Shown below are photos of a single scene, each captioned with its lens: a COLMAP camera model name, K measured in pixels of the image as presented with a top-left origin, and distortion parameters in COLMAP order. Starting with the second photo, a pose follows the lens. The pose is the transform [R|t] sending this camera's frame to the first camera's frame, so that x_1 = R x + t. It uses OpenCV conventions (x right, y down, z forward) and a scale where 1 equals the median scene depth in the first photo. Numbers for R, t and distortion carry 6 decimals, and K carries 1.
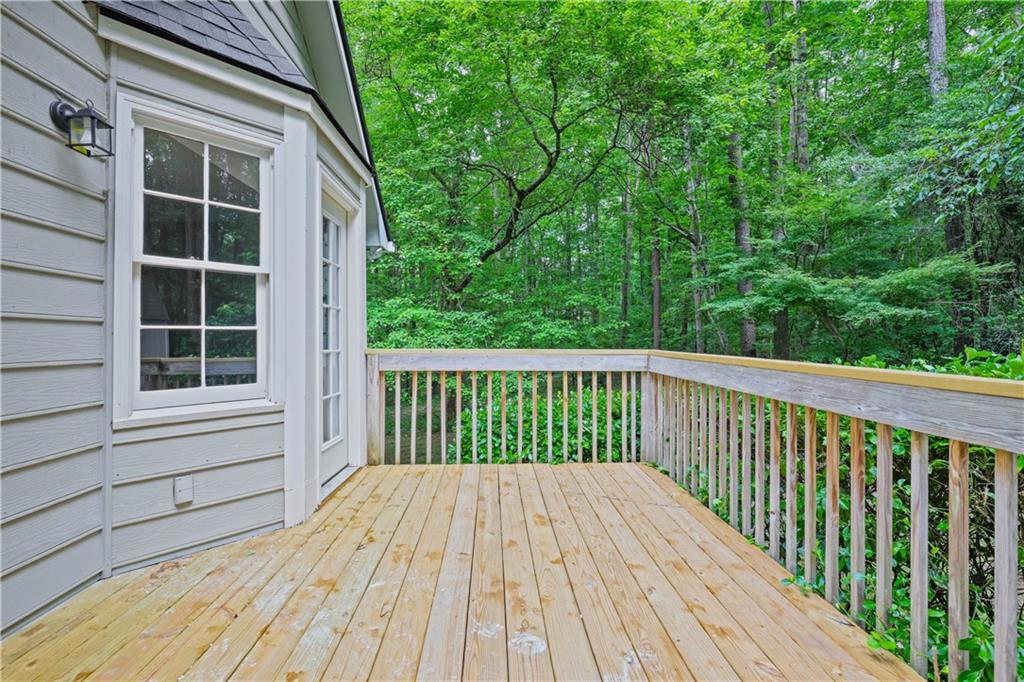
lens RADIAL K [[460.1, 0, 512.0], [0, 460.1, 341.0], [0, 0, 1]] dist [0.001043, -0.000124]
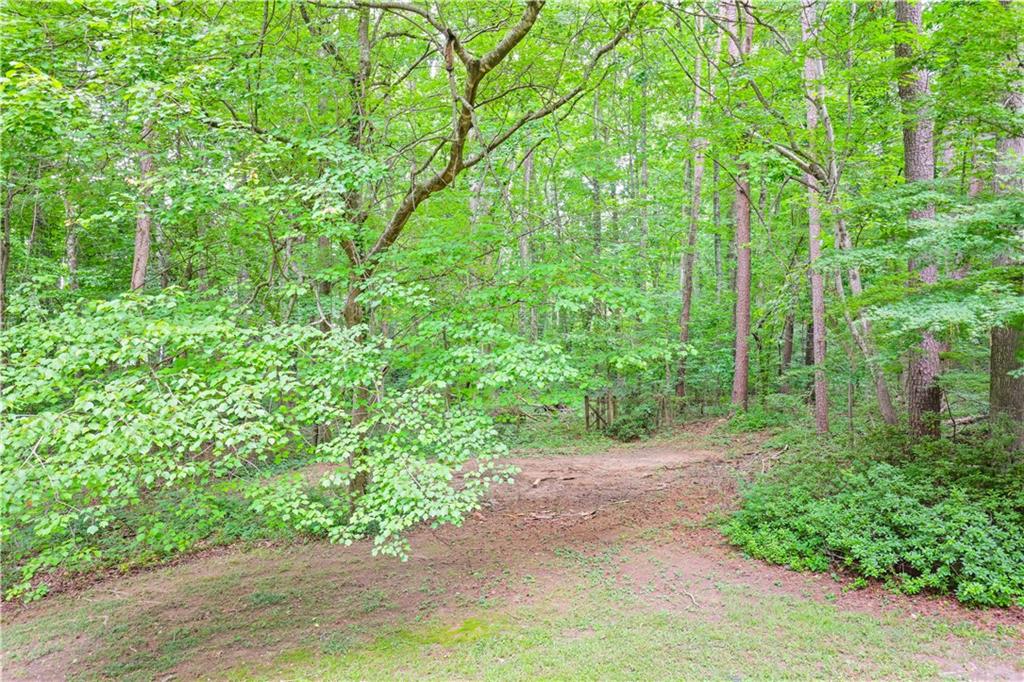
lens RADIAL K [[686.0, 0, 512.8], [0, 686.0, 359.7], [0, 0, 1]] dist [0.001103, -0.000194]
pose [[0.999941, 0.006970, -0.008299, 0.081952], [-0.006697, 0.999447, 0.032561, -0.050690], [0.008522, -0.032504, 0.999435, 0.338004]]
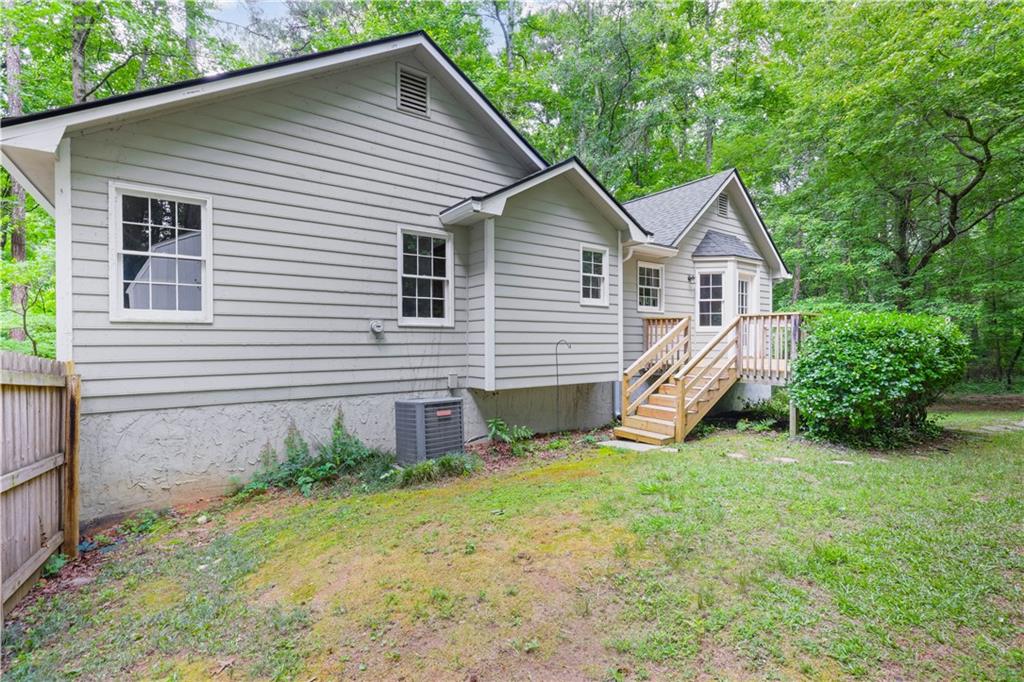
lens RADIAL K [[460.1, 0, 512.0], [0, 460.1, 341.0], [0, 0, 1]] dist [0.001043, -0.000124]
pose [[0.539789, 0.006876, -0.841772, 0.498060], [-0.003156, 0.999976, 0.006145, 0.052631], [0.841795, -0.000661, 0.539797, -0.735734]]
